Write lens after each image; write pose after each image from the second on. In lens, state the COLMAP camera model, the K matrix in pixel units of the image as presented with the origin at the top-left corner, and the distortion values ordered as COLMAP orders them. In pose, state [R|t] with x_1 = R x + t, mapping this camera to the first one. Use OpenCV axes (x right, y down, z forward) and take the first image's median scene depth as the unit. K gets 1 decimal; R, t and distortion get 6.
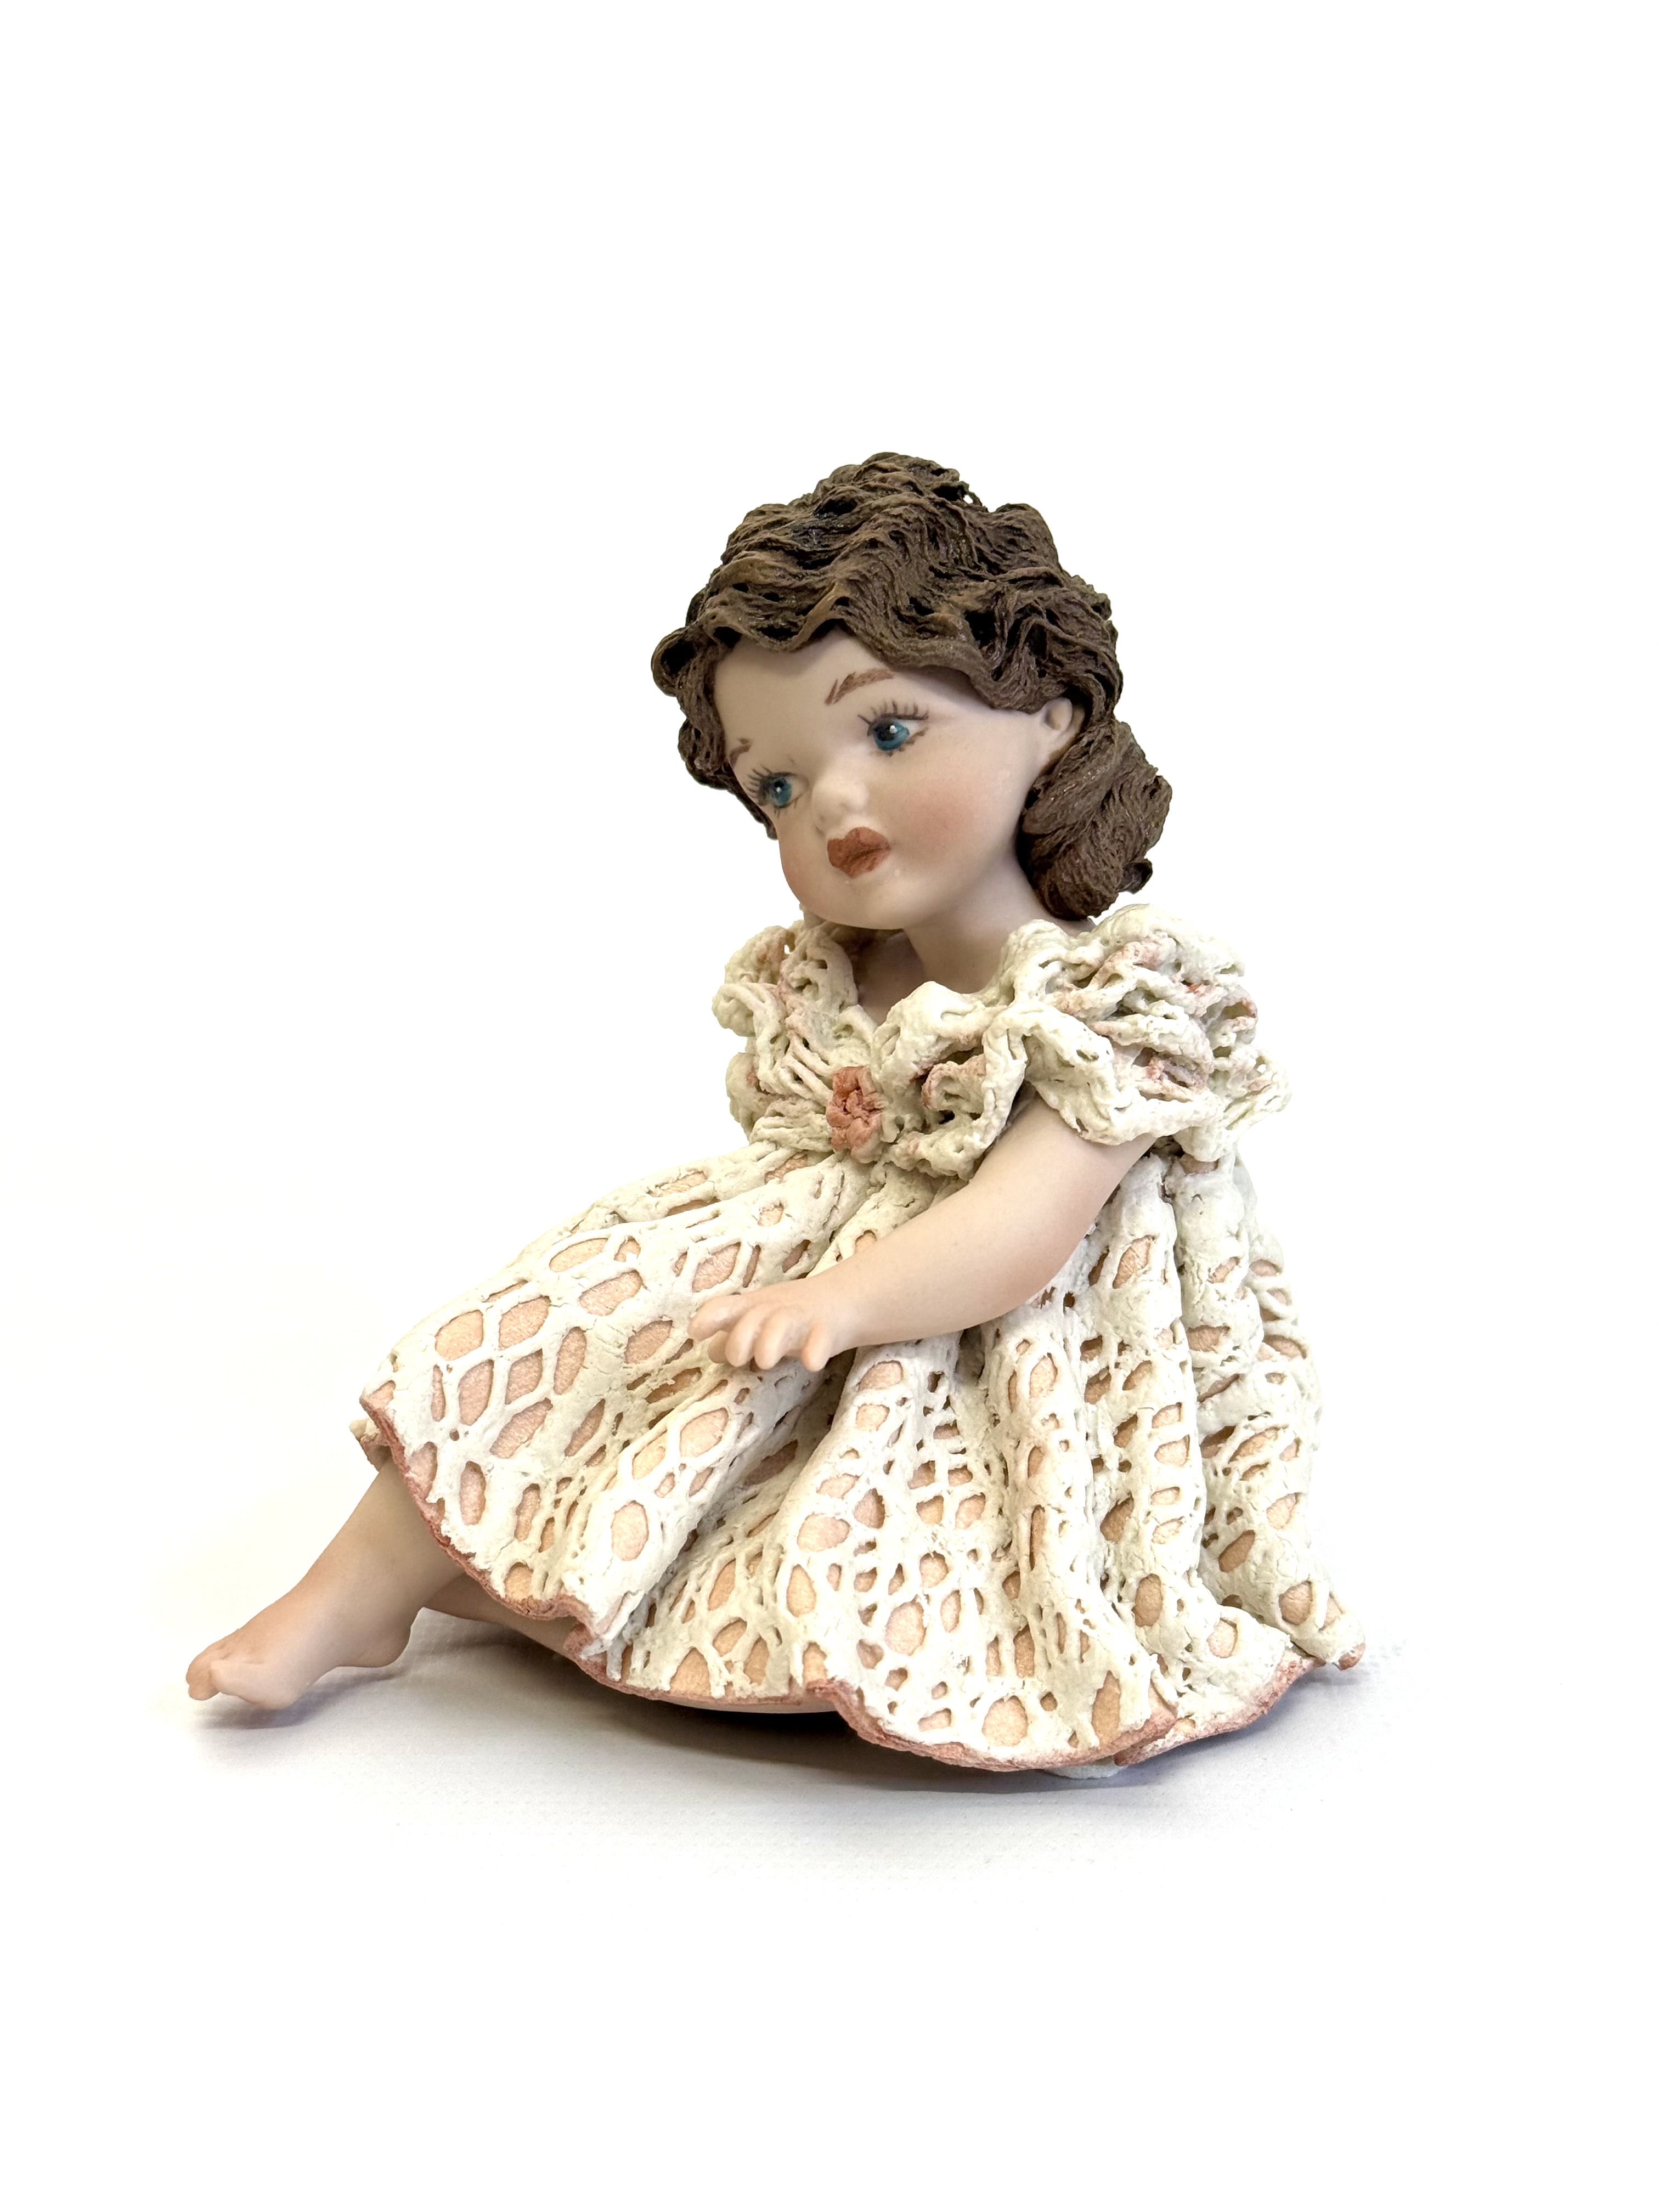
lens RADIAL K [[3167.8, 0, 837.0], [0, 3167.8, 1105.5], [0, 0, 1]] dist [0.165353, 0.000000]
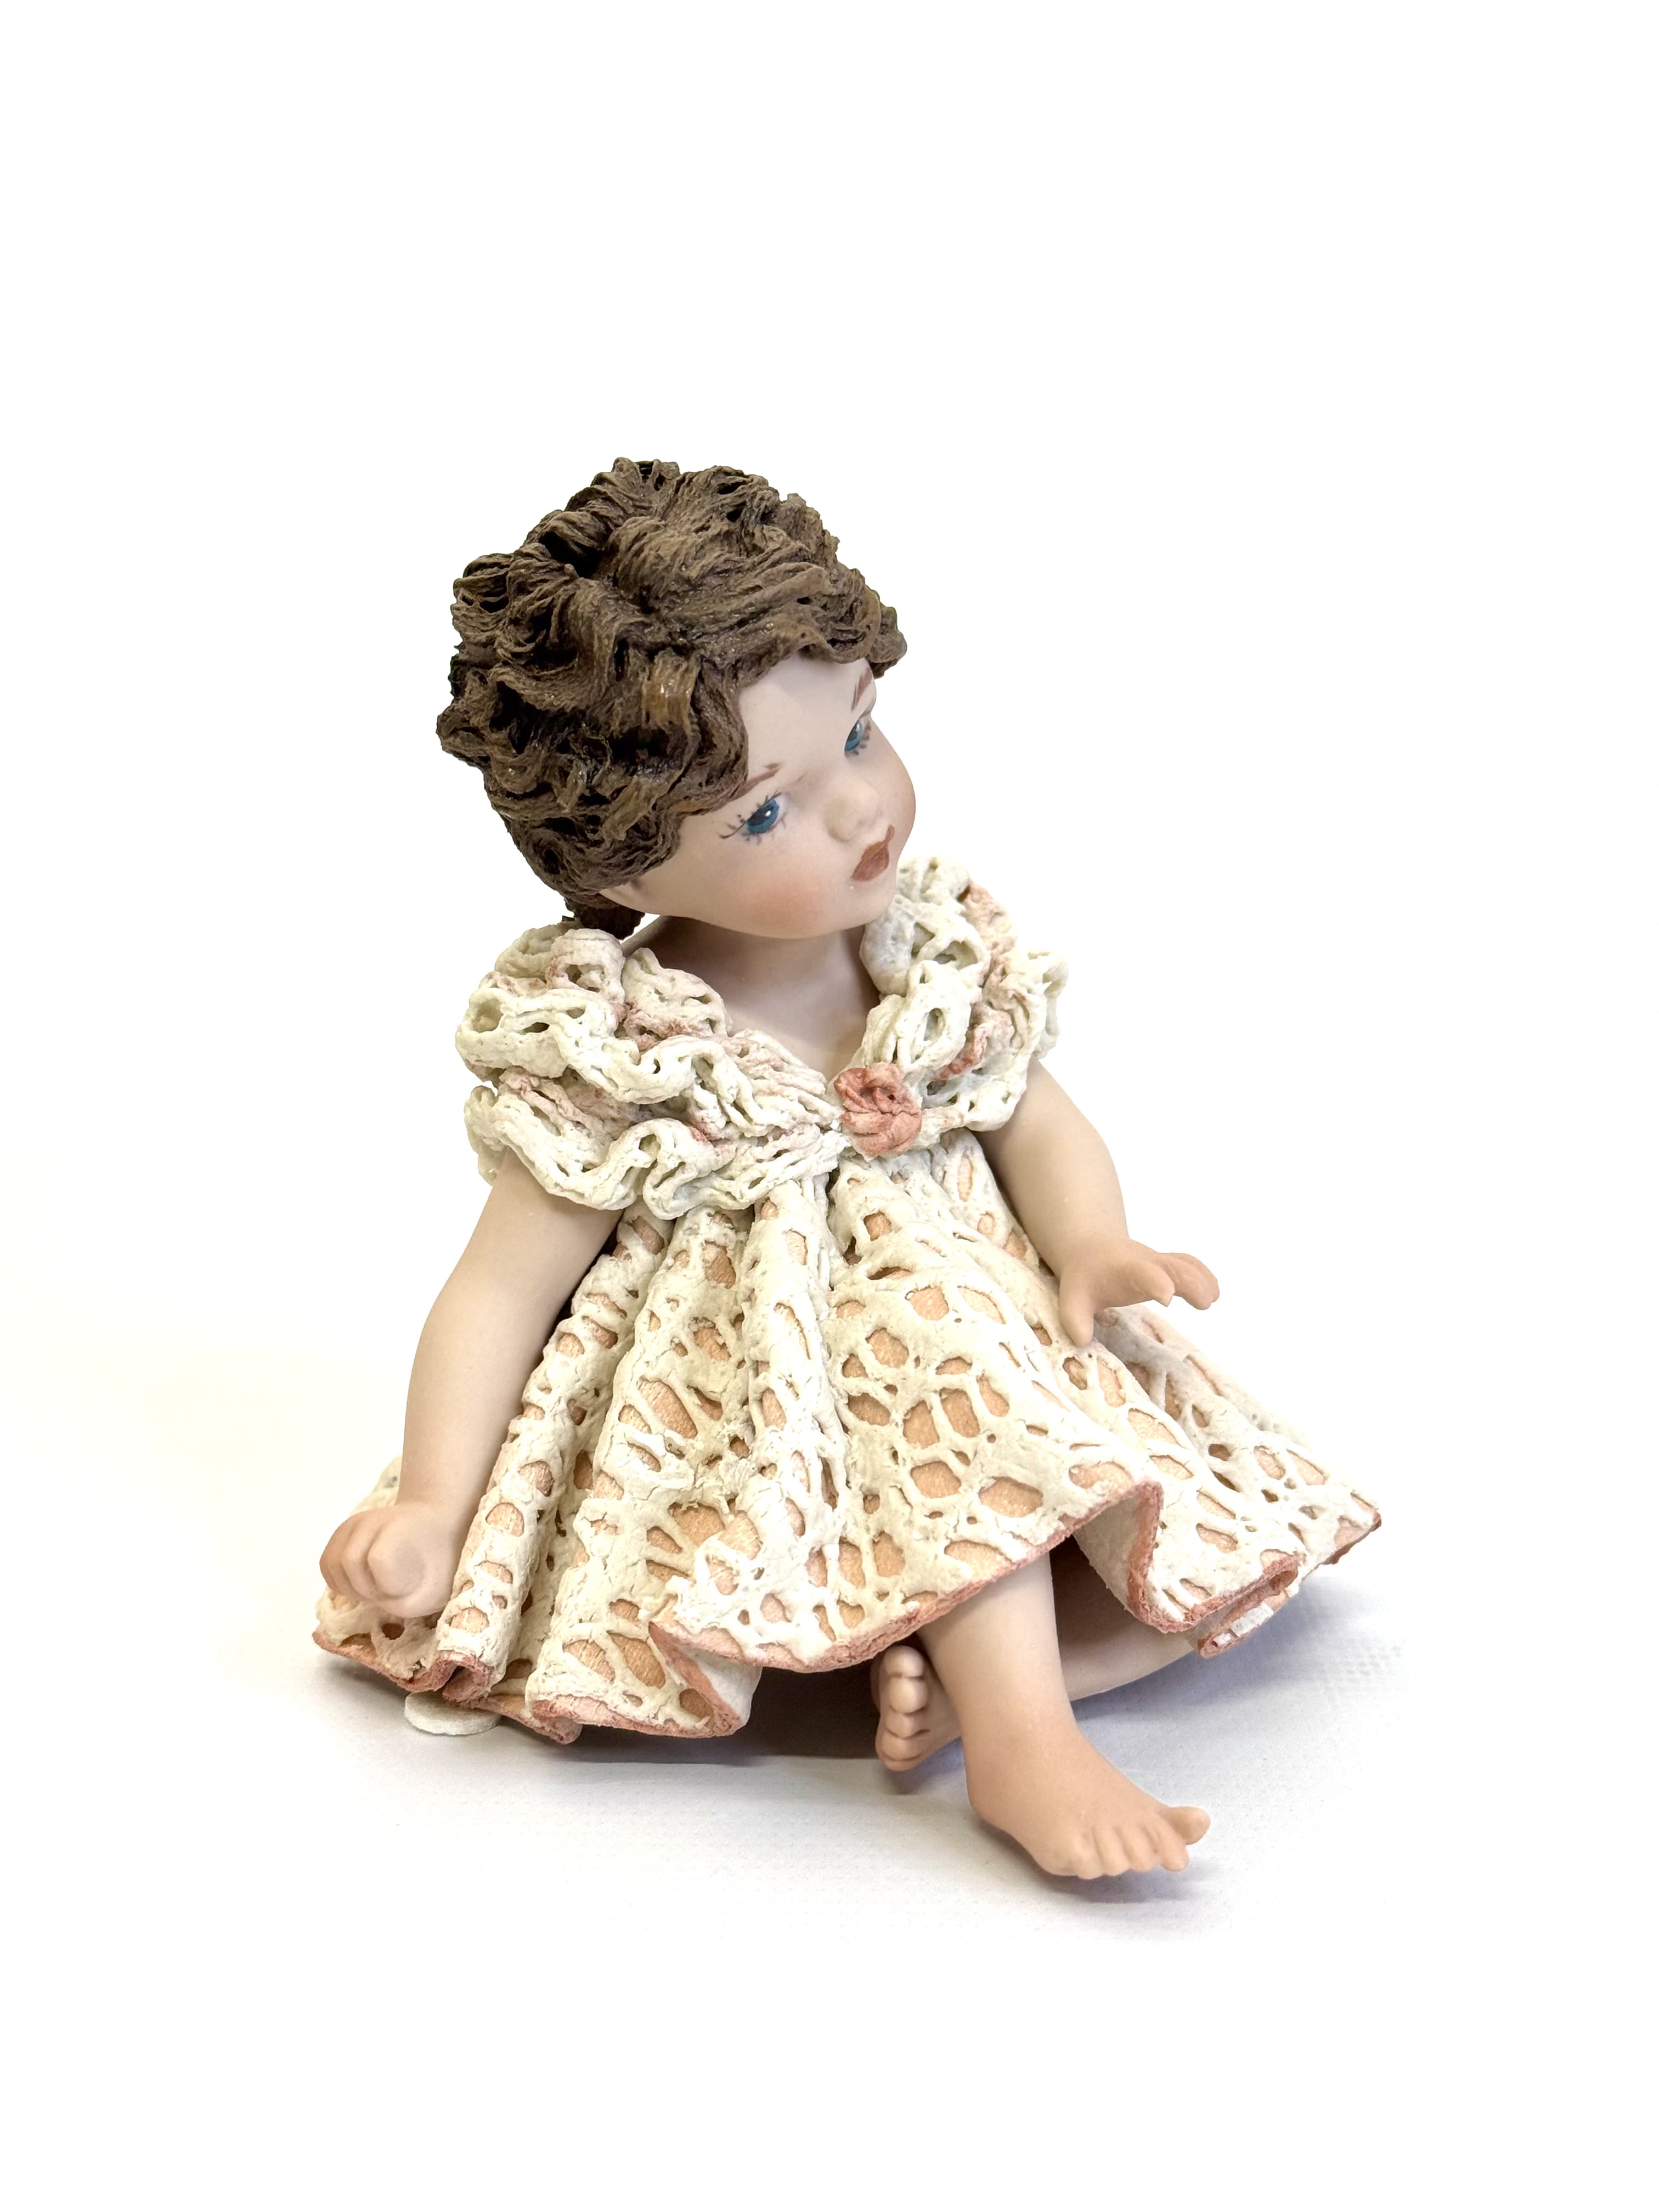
lens RADIAL K [[3167.8, 0, 826.2], [0, 3167.8, 1103.2], [0, 0, 1]] dist [0.165353, 0.000000]
pose [[0.101359, -0.232265, 0.967357, -0.982760], [0.223710, 0.952783, 0.205326, -0.214105], [-0.969371, 0.195596, 0.148533, 0.885891]]
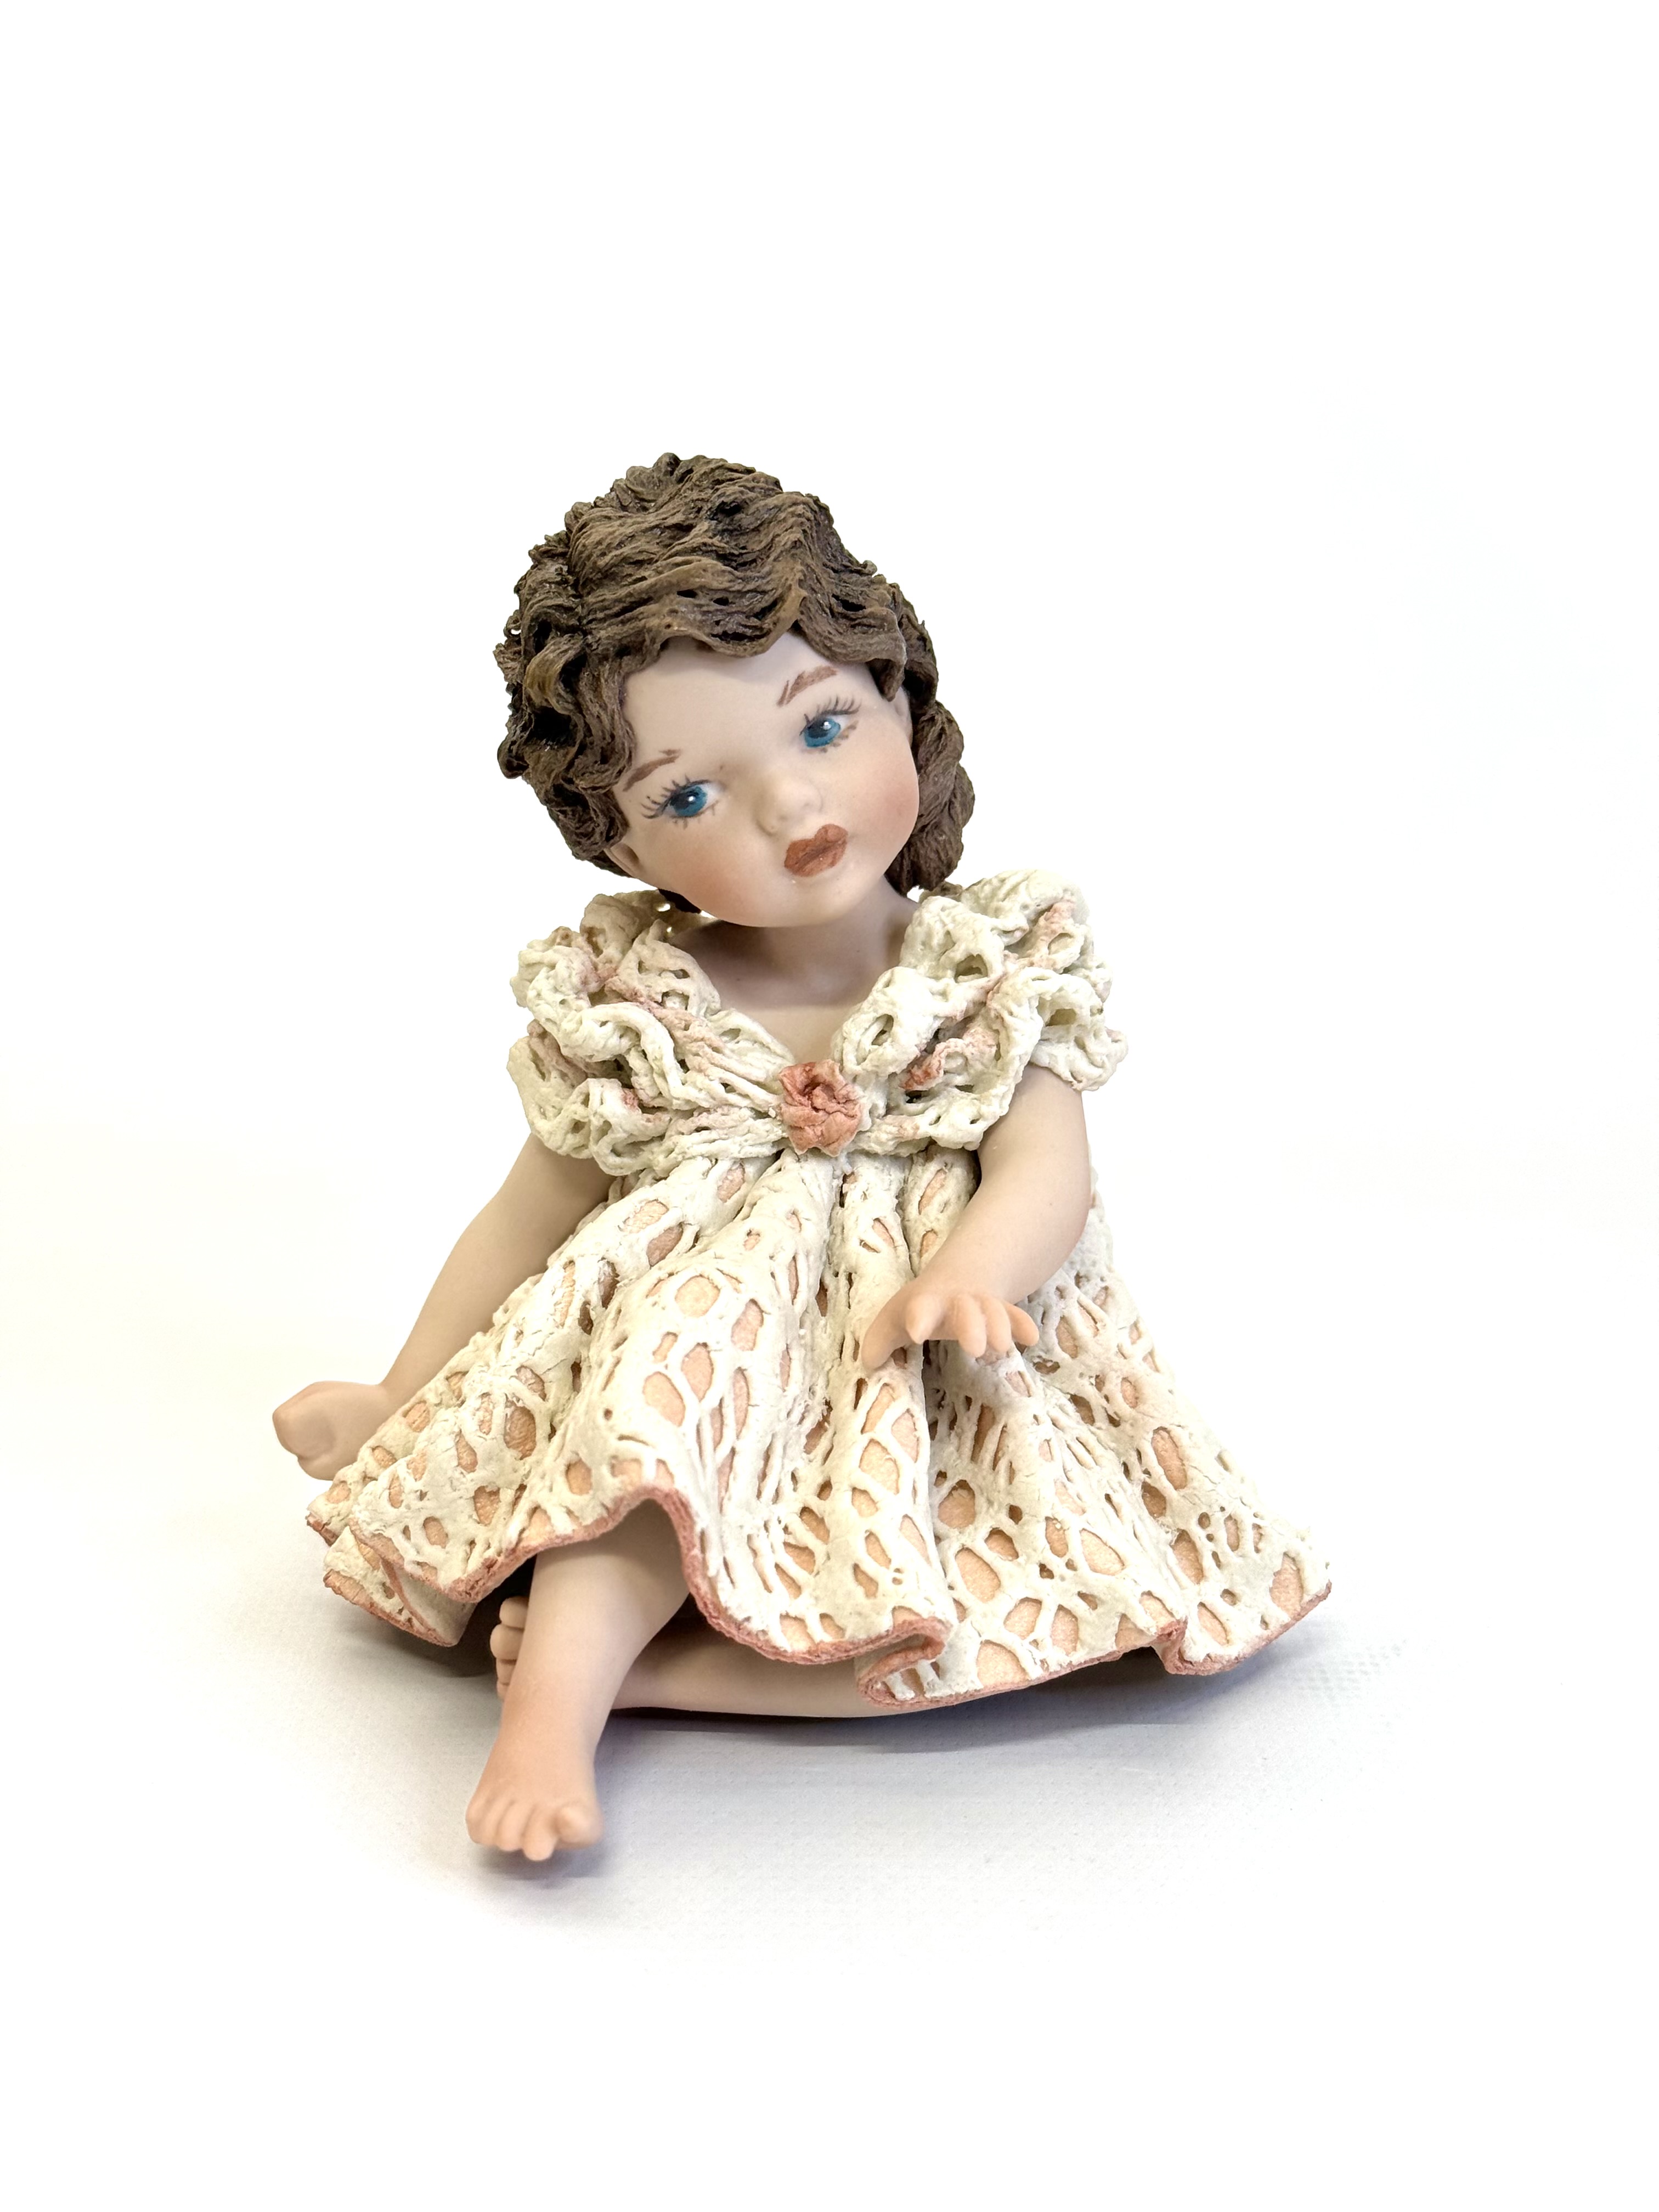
lens RADIAL K [[3167.8, 0, 828.3], [0, 3167.8, 1110.3], [0, 0, 1]] dist [0.165353, 0.000000]
pose [[0.722664, -0.163861, 0.671496, -0.682076], [0.158190, 0.984917, 0.070099, -0.068832], [-0.672855, 0.055566, 0.737685, 0.261932]]
